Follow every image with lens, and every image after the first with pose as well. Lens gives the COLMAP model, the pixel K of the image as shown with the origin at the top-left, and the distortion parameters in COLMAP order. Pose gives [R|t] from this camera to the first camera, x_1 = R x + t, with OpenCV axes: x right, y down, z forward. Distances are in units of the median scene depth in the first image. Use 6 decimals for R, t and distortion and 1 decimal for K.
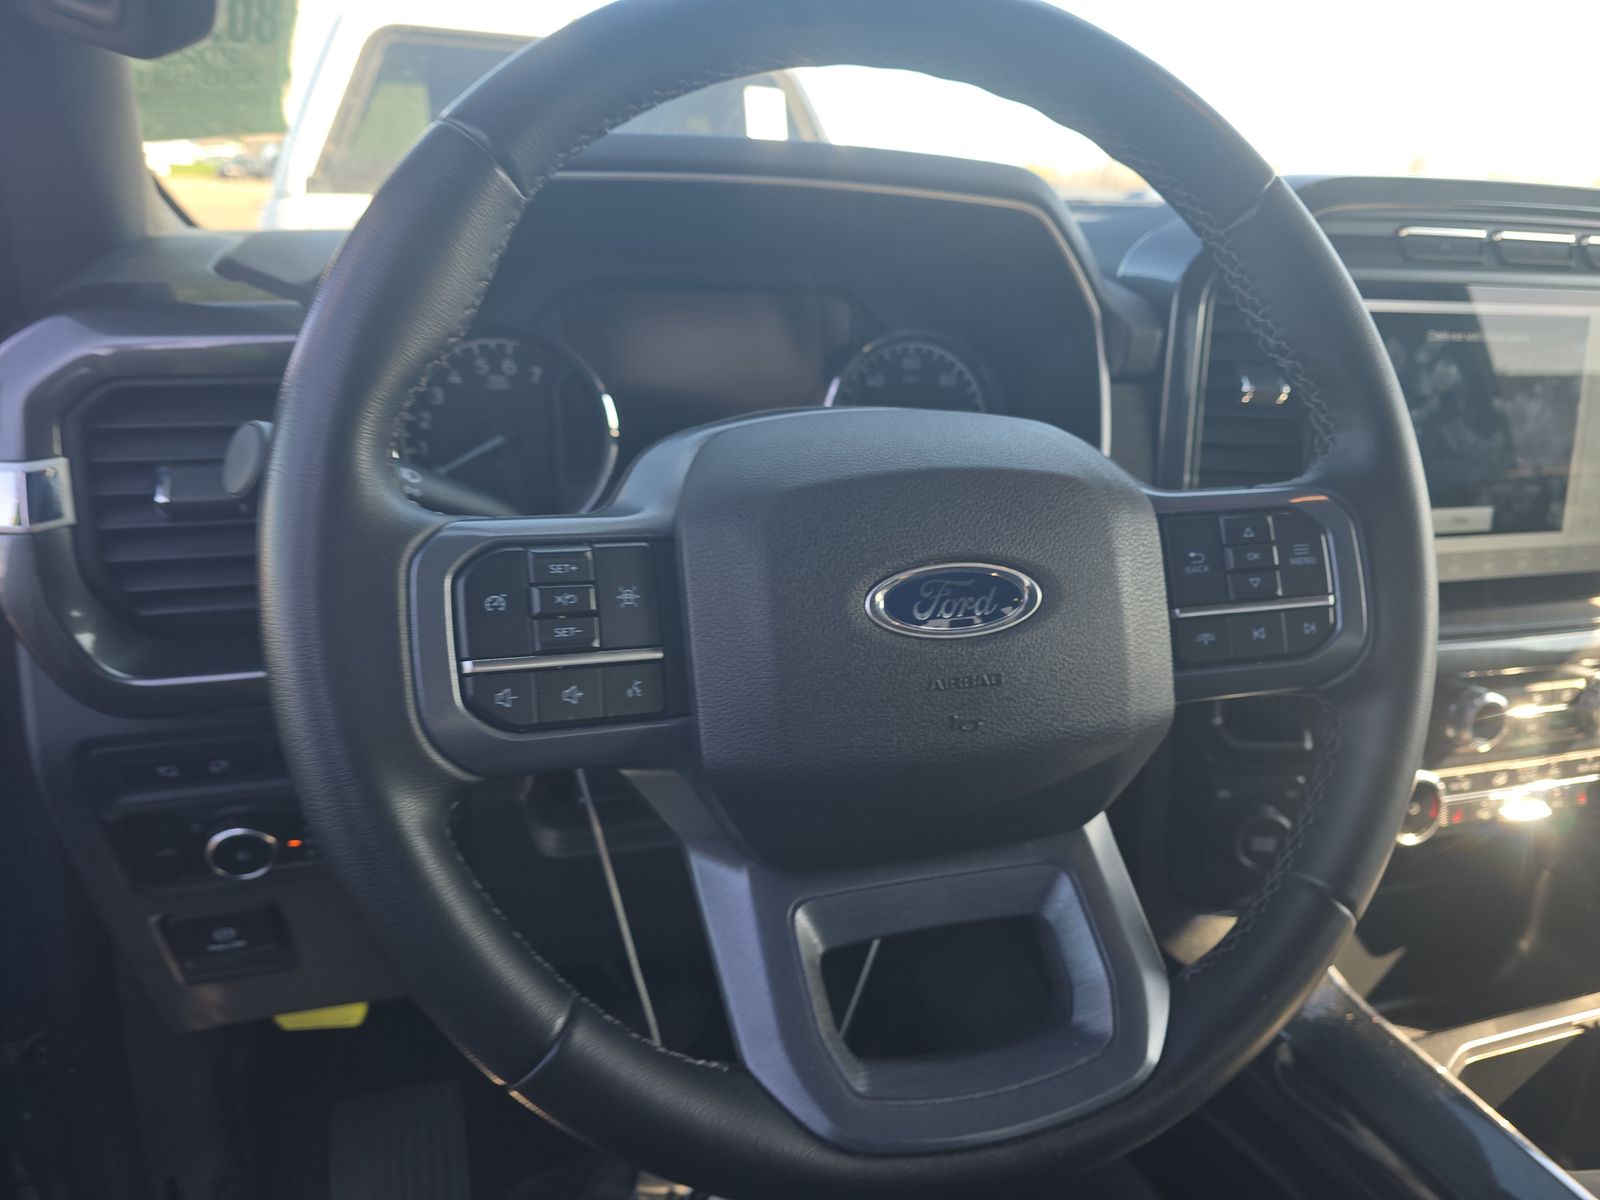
lens RADIAL K [[1089.4, 0, 798.1], [0, 1089.4, 599.9], [0, 0, 1]] dist [0.007189, -0.005452]
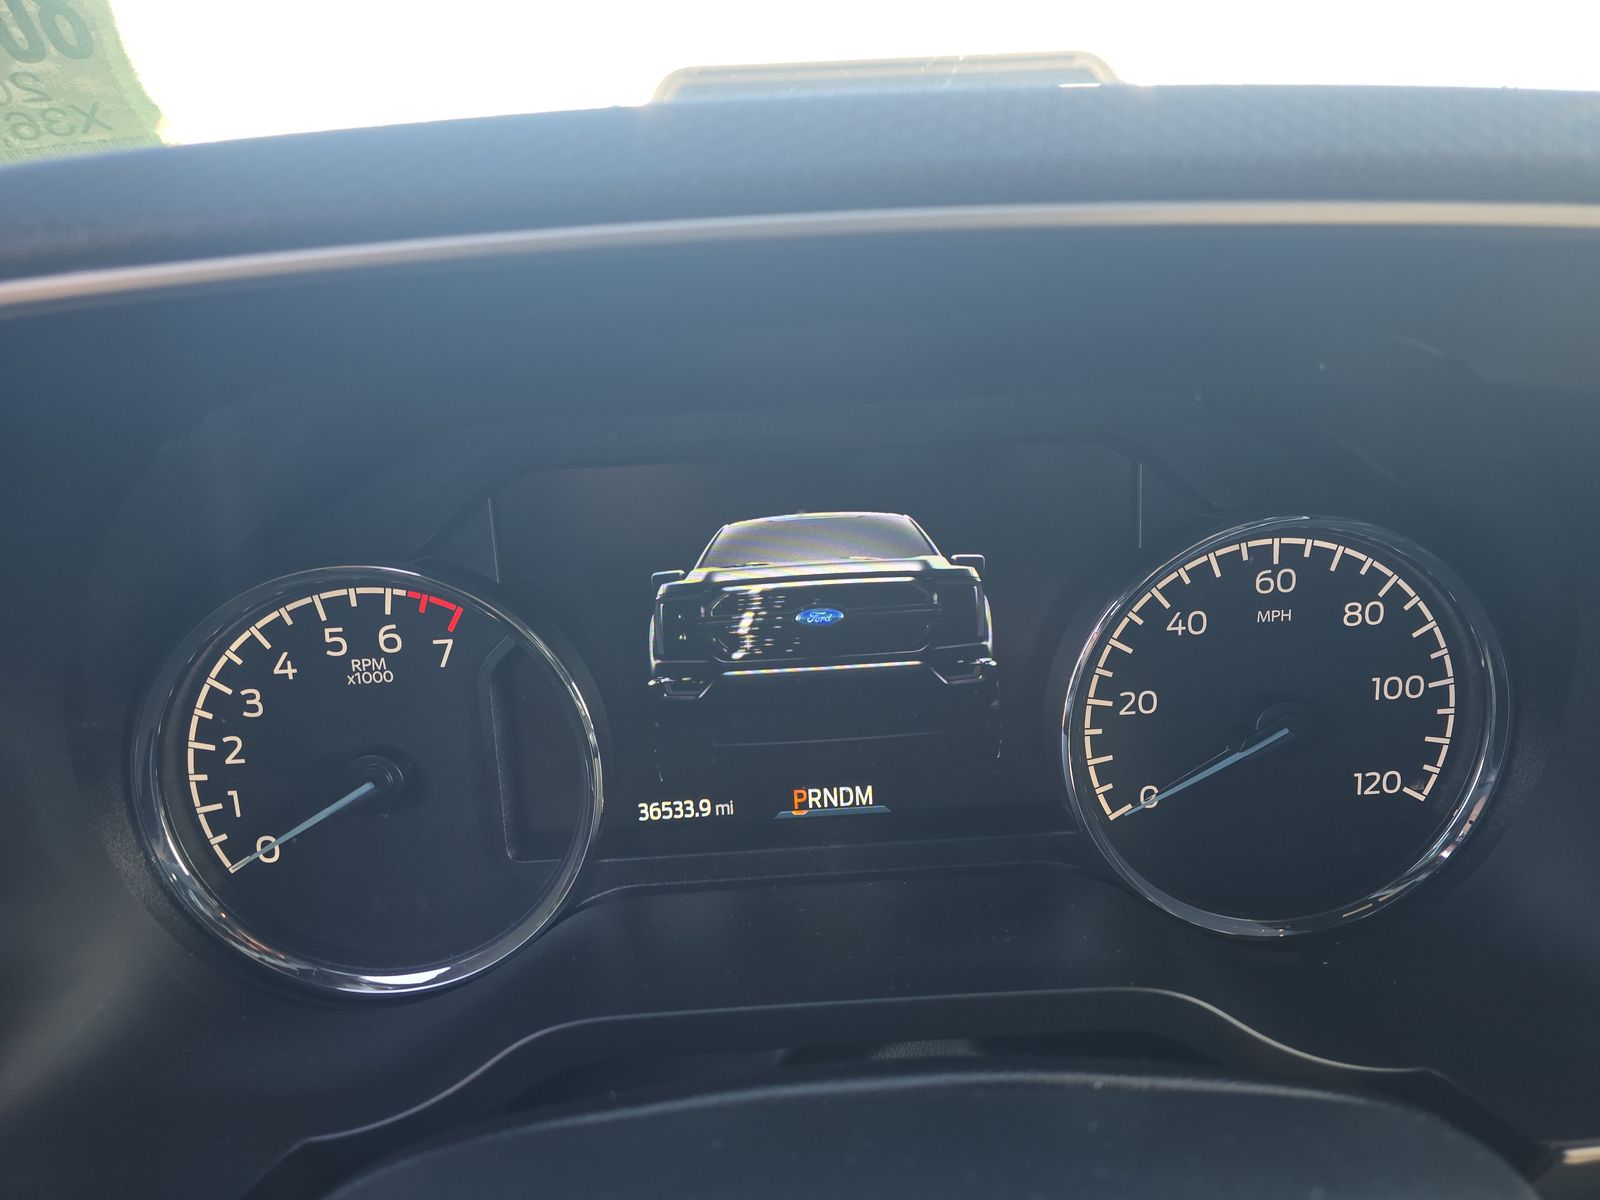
lens RADIAL K [[1089.4, 0, 803.2], [0, 1089.4, 601.3], [0, 0, 1]] dist [0.007189, -0.005452]
pose [[0.956632, 0.008137, -0.291187, 0.055557], [-0.012433, 0.999839, -0.012906, -0.226992], [0.291035, 0.015966, 0.956579, 0.584874]]
